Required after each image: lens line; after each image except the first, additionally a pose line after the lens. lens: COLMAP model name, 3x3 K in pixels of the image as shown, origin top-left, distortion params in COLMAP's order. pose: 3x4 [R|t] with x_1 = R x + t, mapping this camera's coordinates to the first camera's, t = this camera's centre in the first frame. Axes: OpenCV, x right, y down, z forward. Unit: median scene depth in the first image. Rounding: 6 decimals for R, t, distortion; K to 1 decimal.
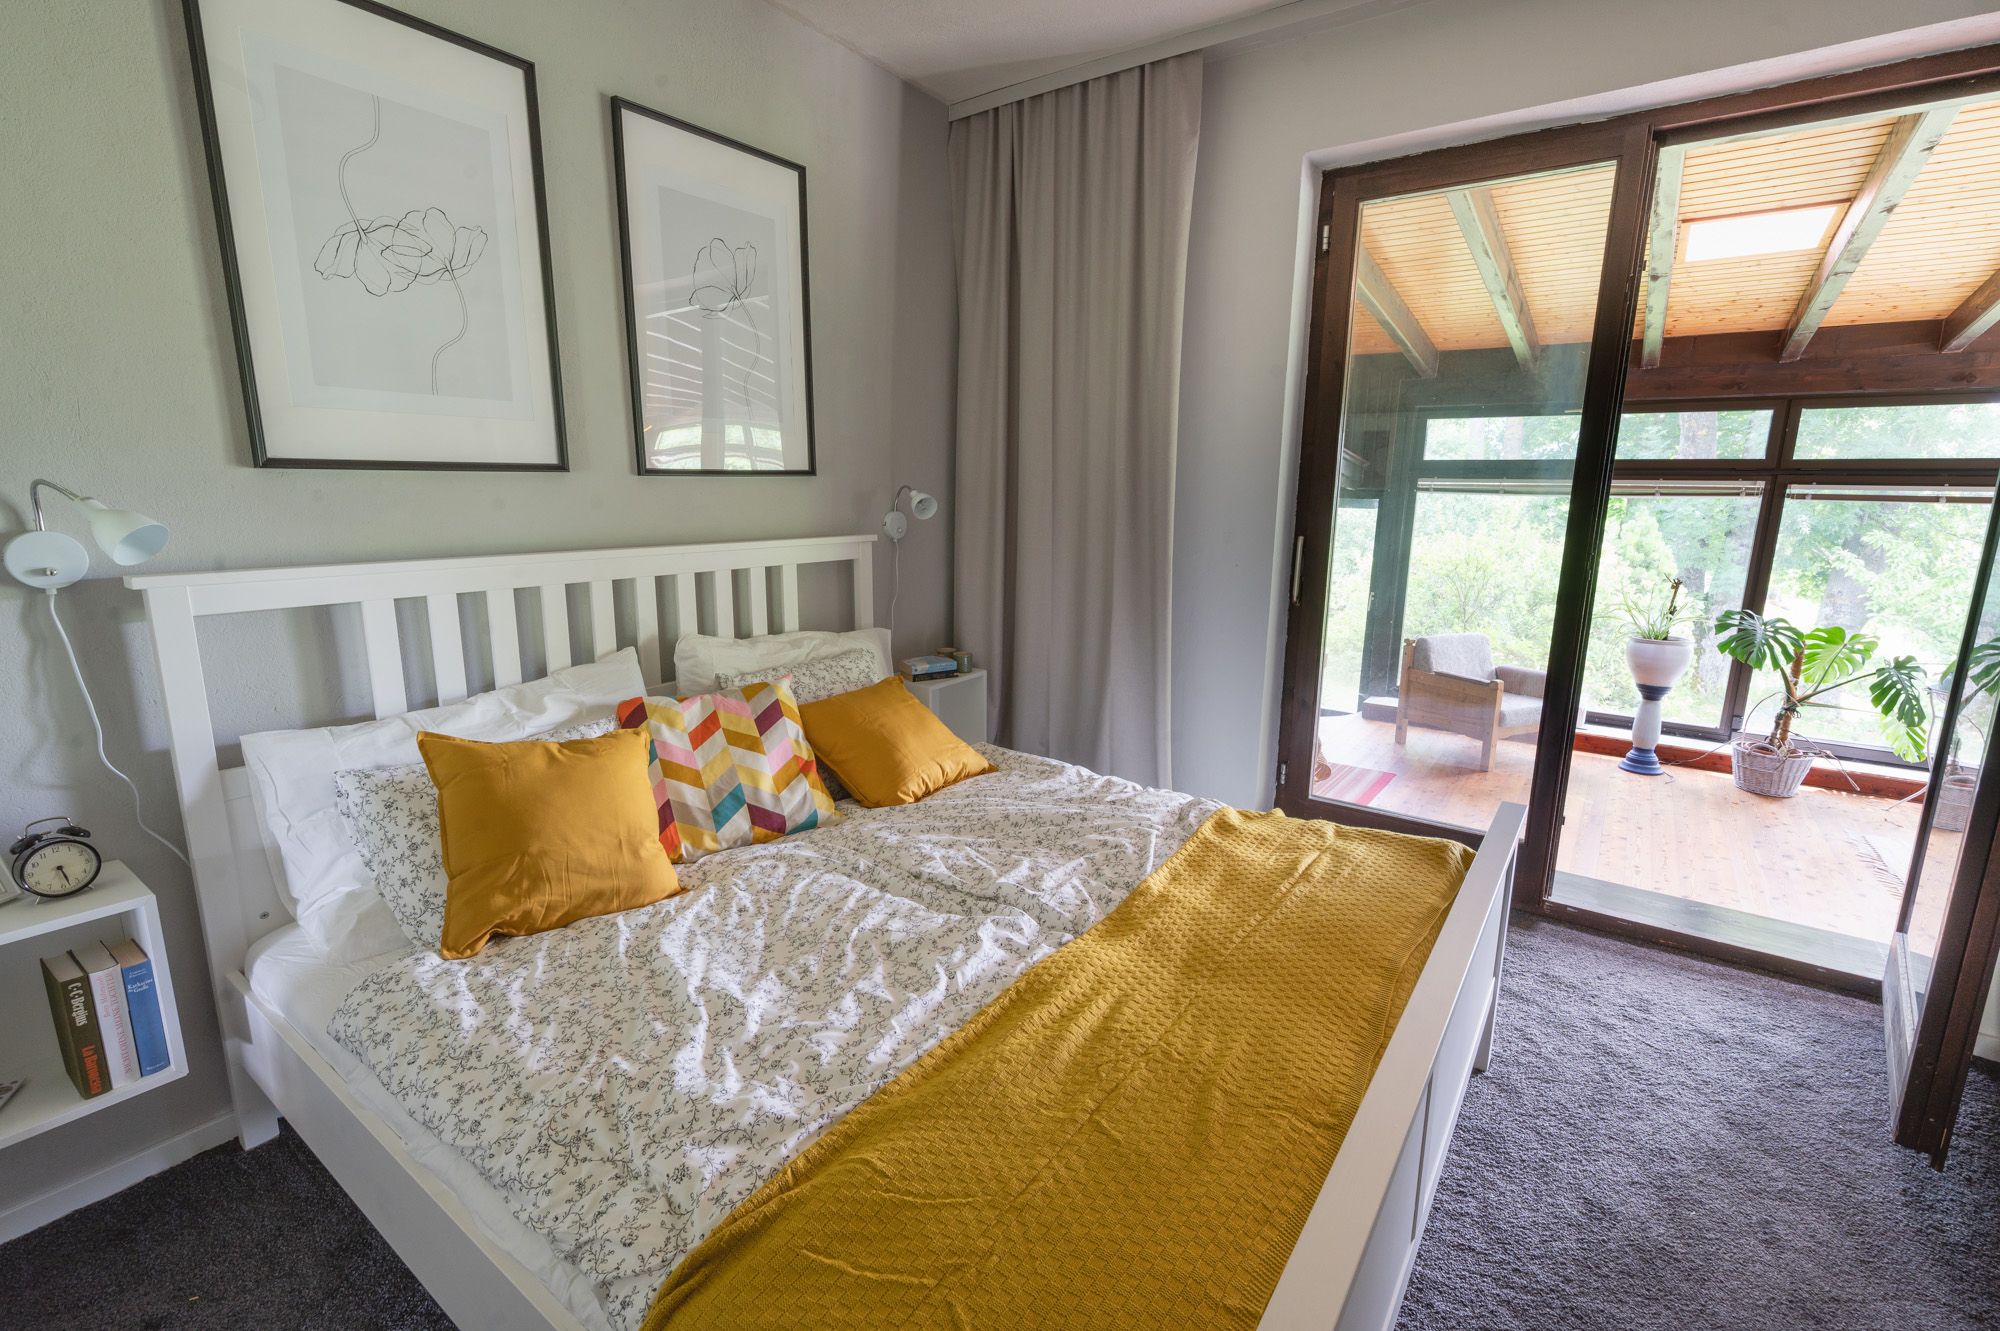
lens RADIAL K [[893.5, 0, 1003.9], [0, 893.5, 663.4], [0, 0, 1]] dist [0.001061, -0.000824]
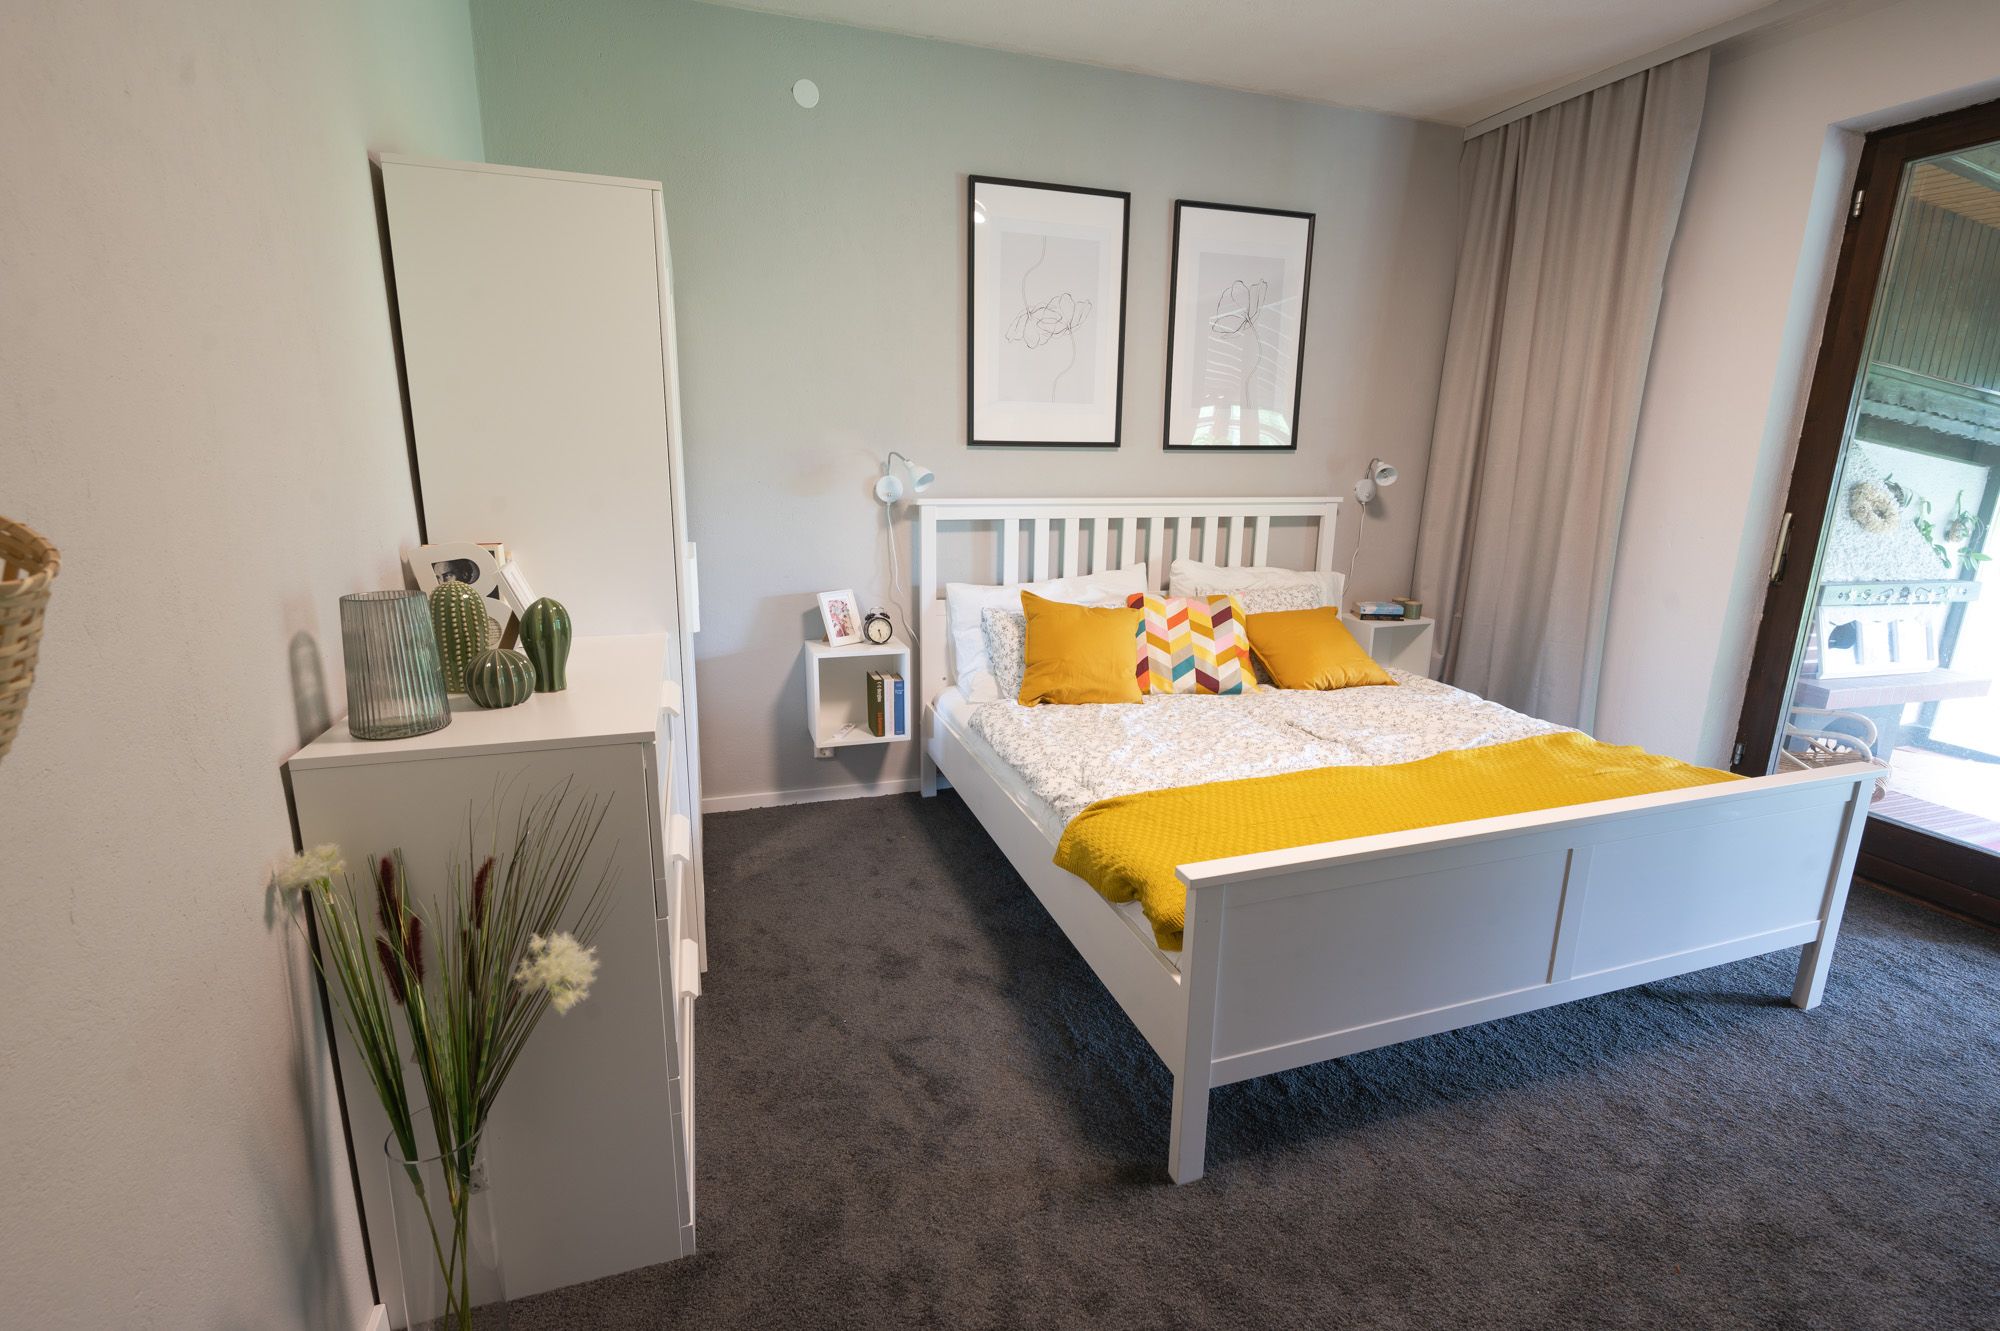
lens RADIAL K [[893.5, 0, 998.8], [0, 893.5, 659.7], [0, 0, 1]] dist [0.001061, -0.000824]
pose [[0.813822, 0.136054, -0.564963, 0.288221], [-0.119327, 0.990614, 0.066670, 0.080024], [0.568731, 0.013158, 0.822418, -0.425660]]
